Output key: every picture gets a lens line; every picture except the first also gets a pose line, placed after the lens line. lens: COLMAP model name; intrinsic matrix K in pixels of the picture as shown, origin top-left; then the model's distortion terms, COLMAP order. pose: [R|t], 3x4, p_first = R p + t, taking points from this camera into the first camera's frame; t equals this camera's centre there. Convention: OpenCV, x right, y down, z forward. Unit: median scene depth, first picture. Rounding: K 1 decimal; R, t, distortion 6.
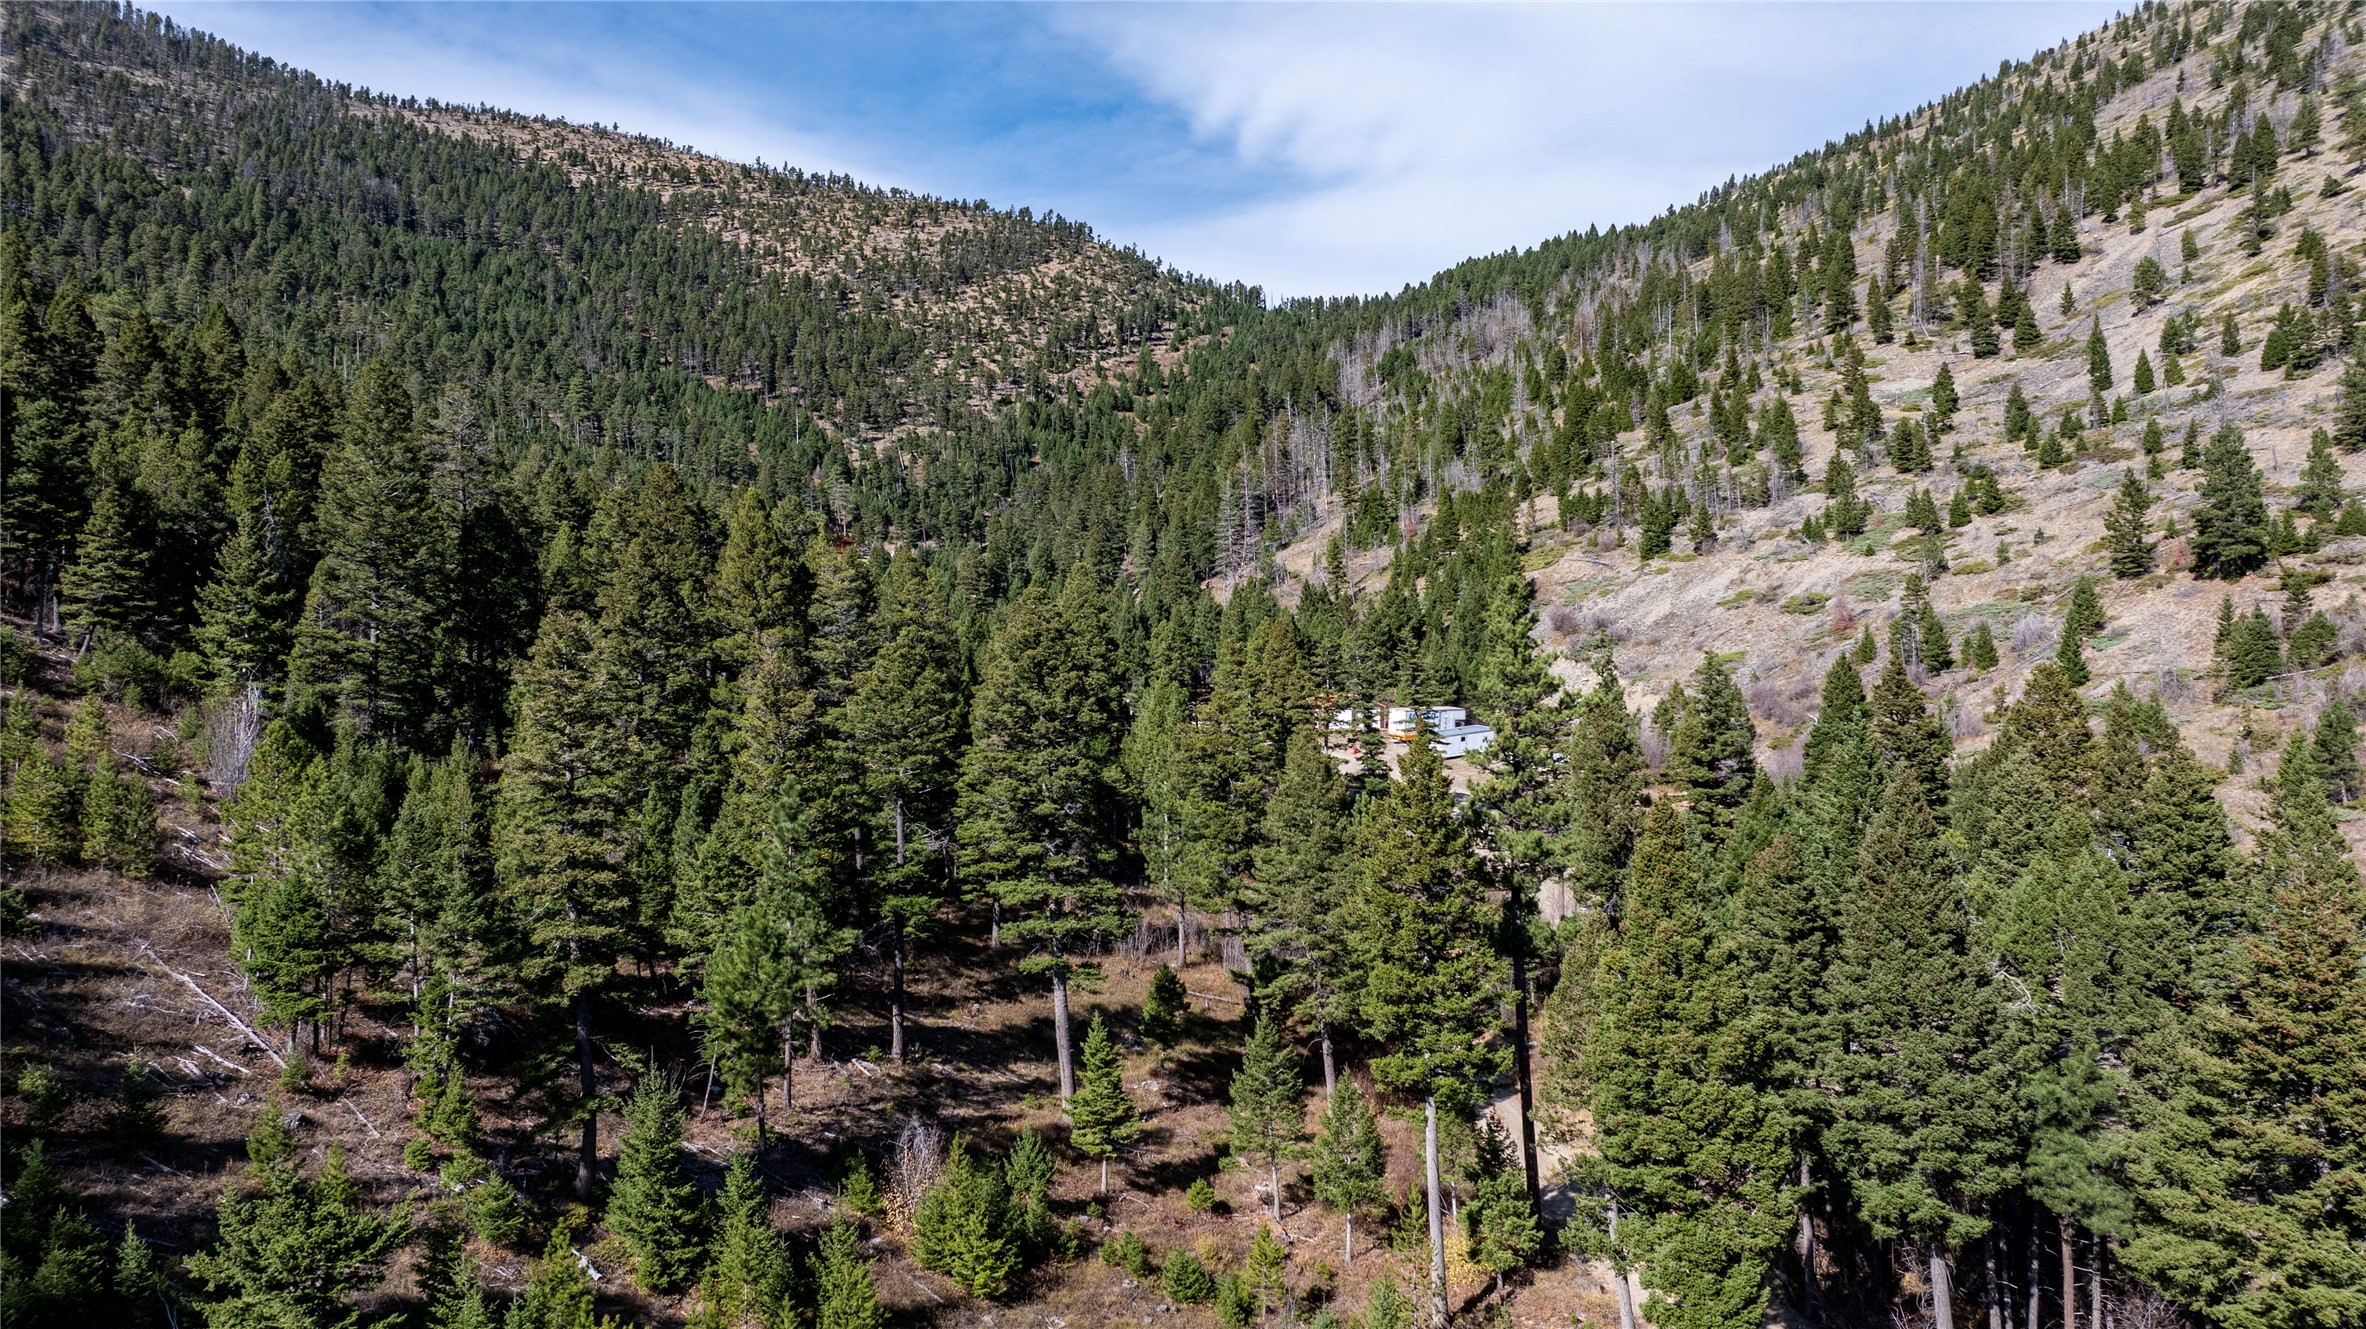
lens RADIAL K [[1681.3, 0, 1194.0], [0, 1681.3, 668.5], [0, 0, 1]] dist [-0.030909, 0.023377]
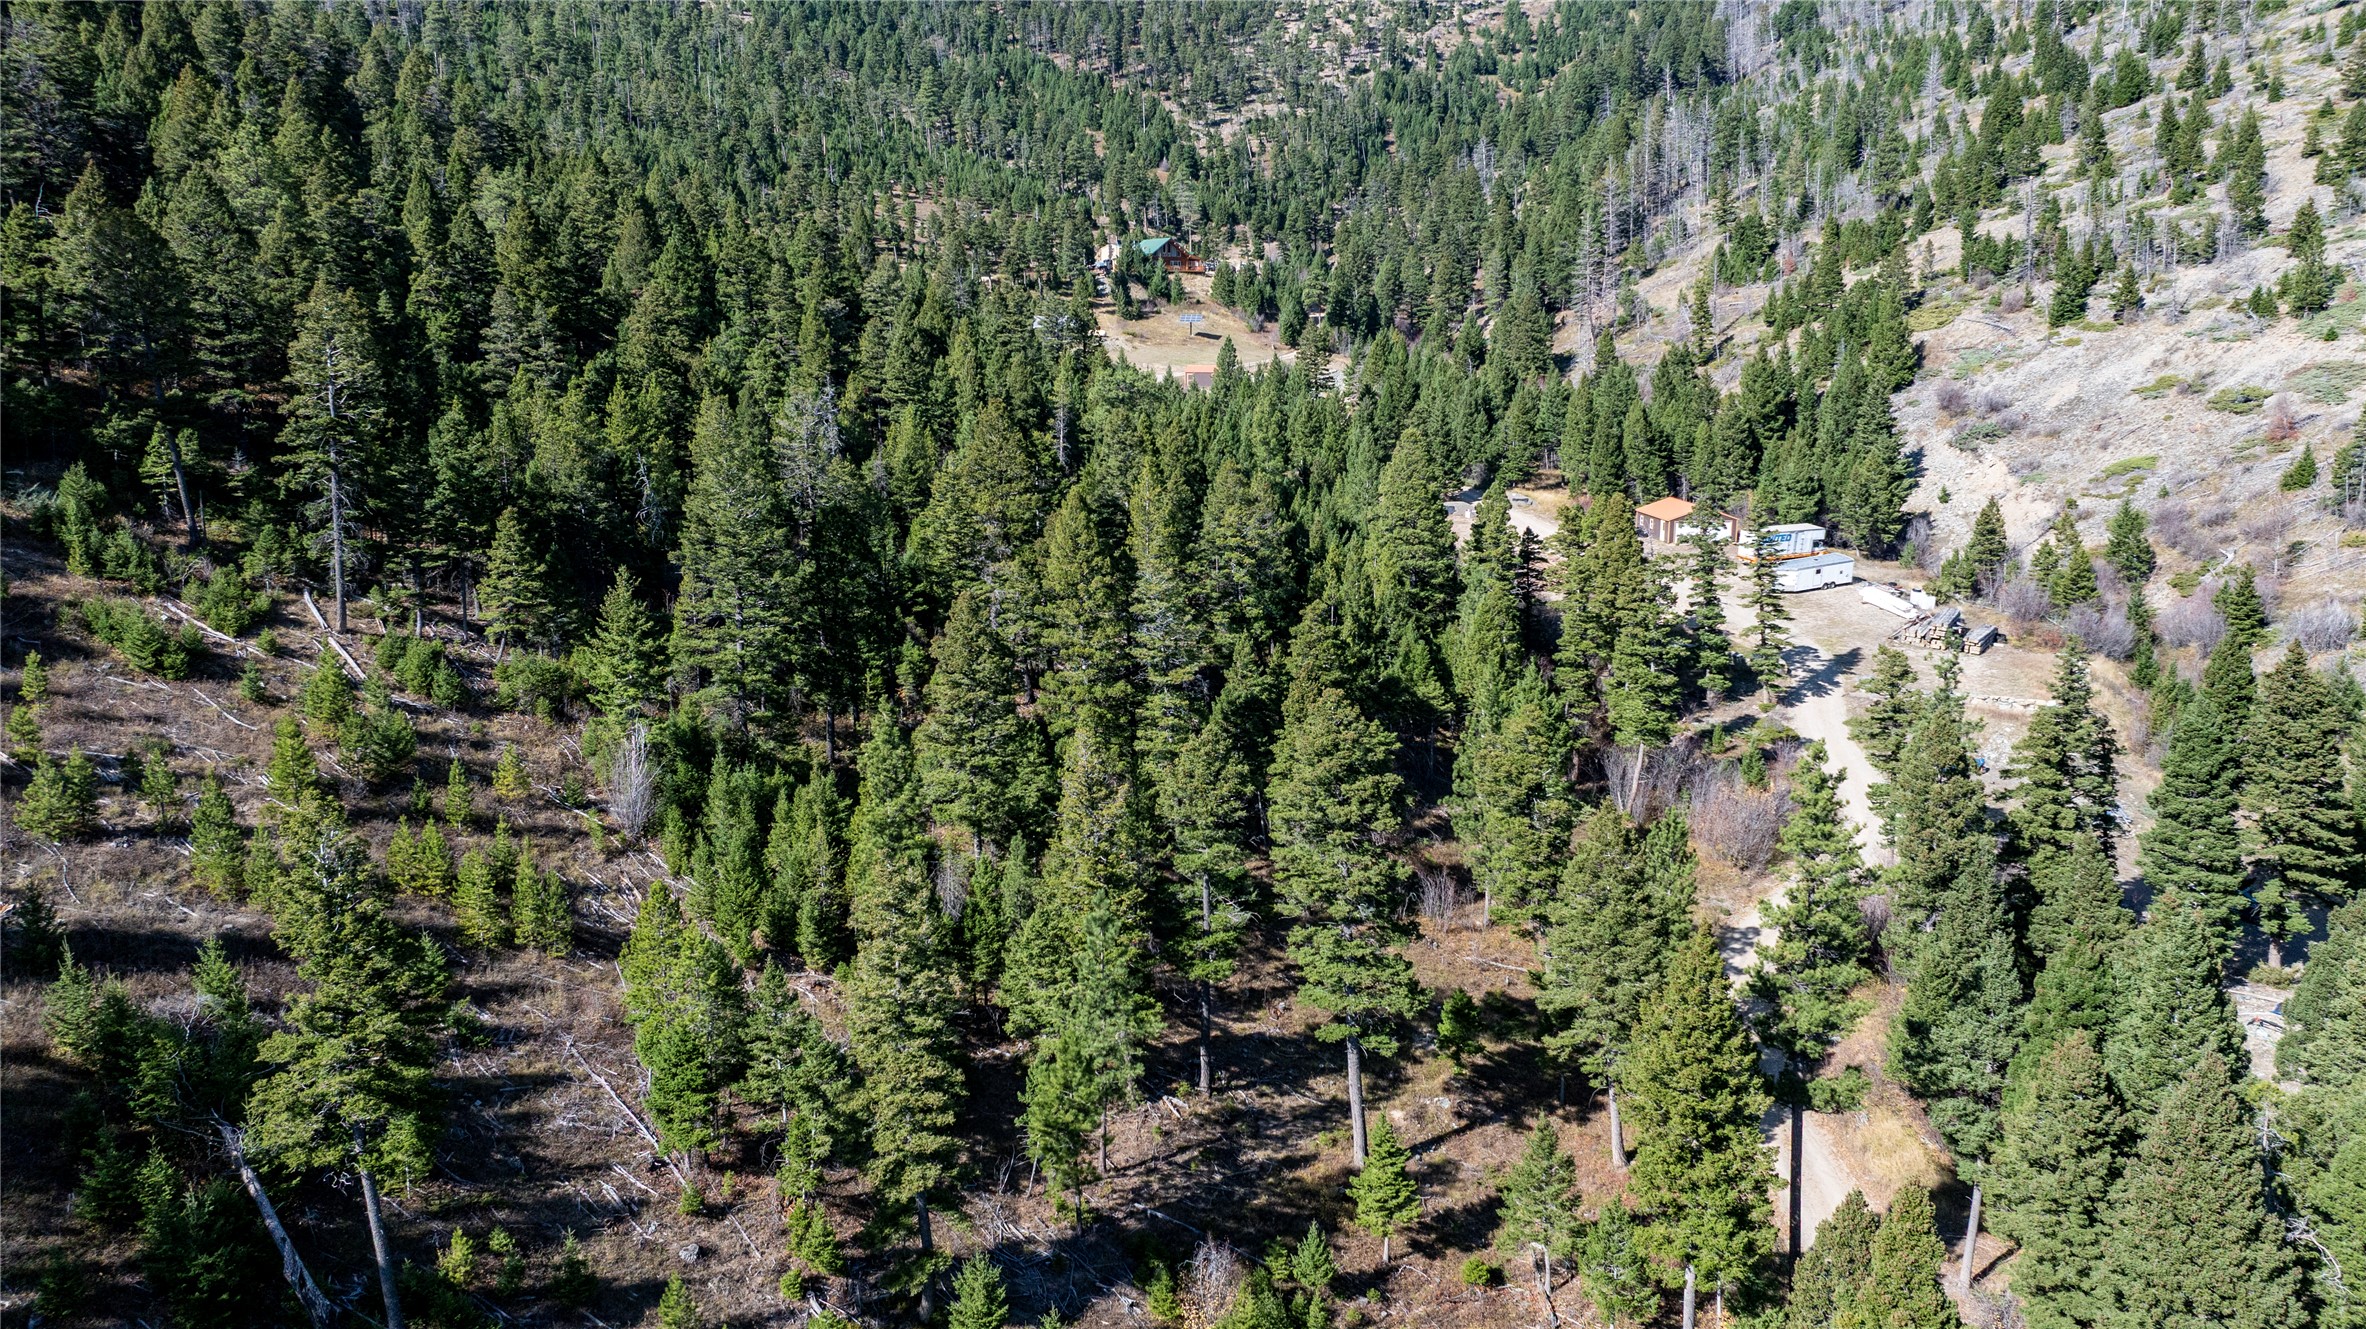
lens RADIAL K [[1681.3, 0, 1186.0], [0, 1681.3, 712.2], [0, 0, 1]] dist [-0.030909, 0.023377]
pose [[0.977587, 0.045962, -0.205456, 0.003480], [0.002956, 0.972786, 0.231685, -0.037036], [0.210513, -0.227100, 0.950847, 0.001716]]
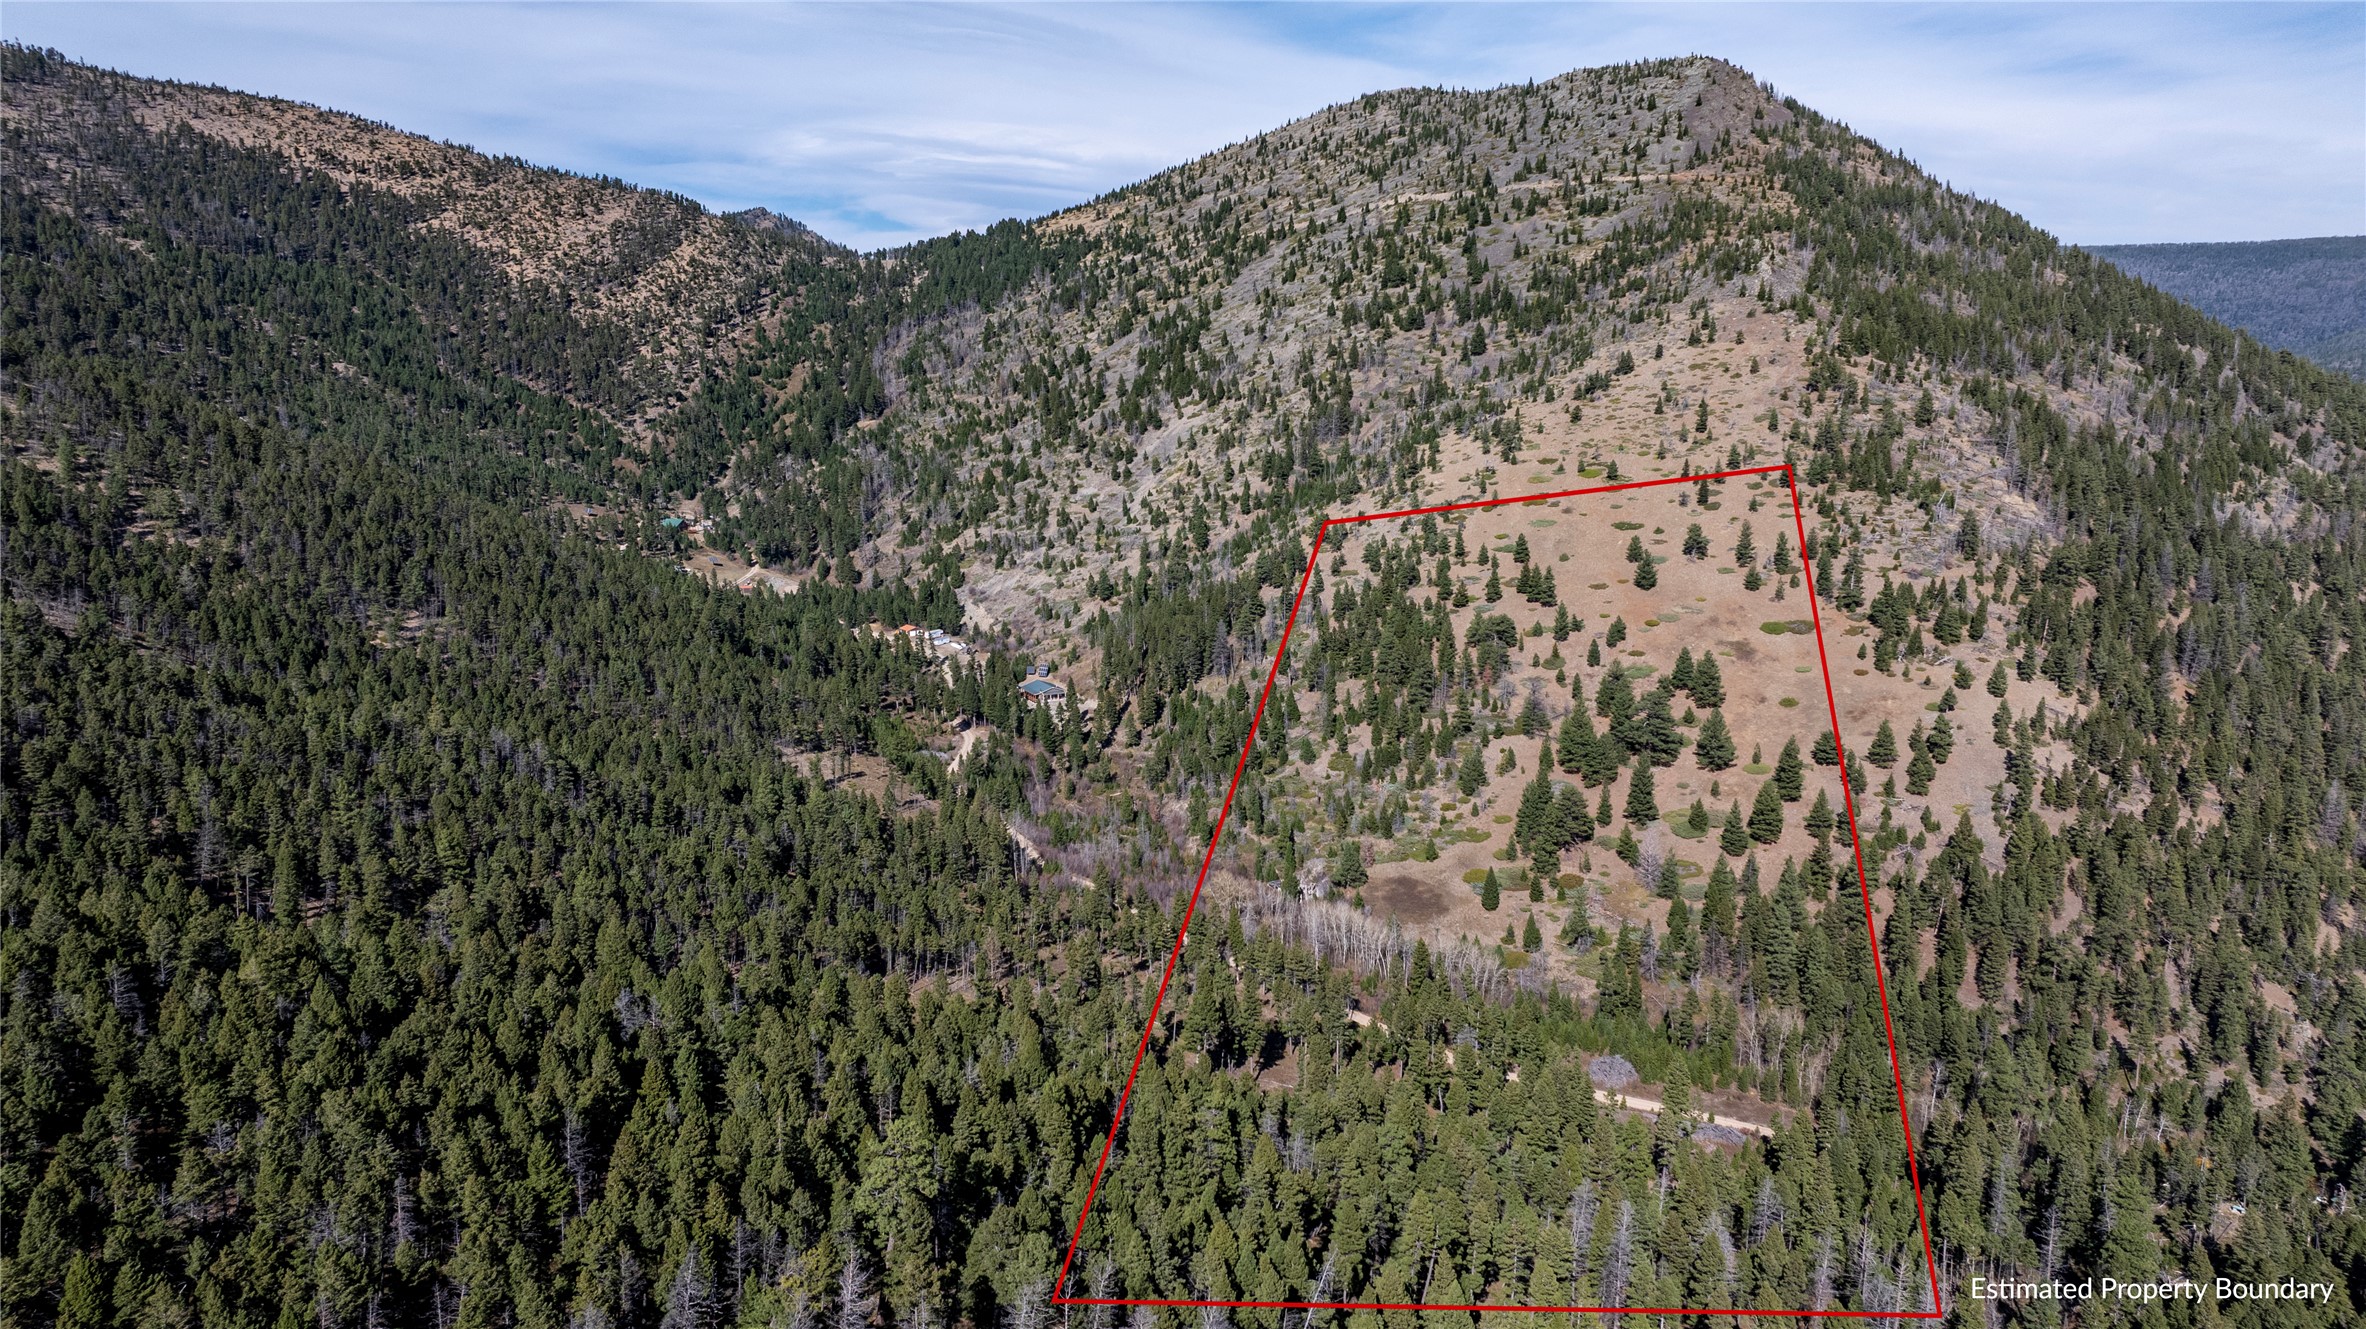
lens RADIAL K [[1681.3, 0, 1189.6], [0, 1681.3, 660.7], [0, 0, 1]] dist [-0.030909, 0.023377]
pose [[0.959820, -0.057933, 0.274573, -0.156069], [0.009747, 0.984750, 0.173704, -0.241916], [-0.280449, -0.164048, 0.945747, -1.222007]]
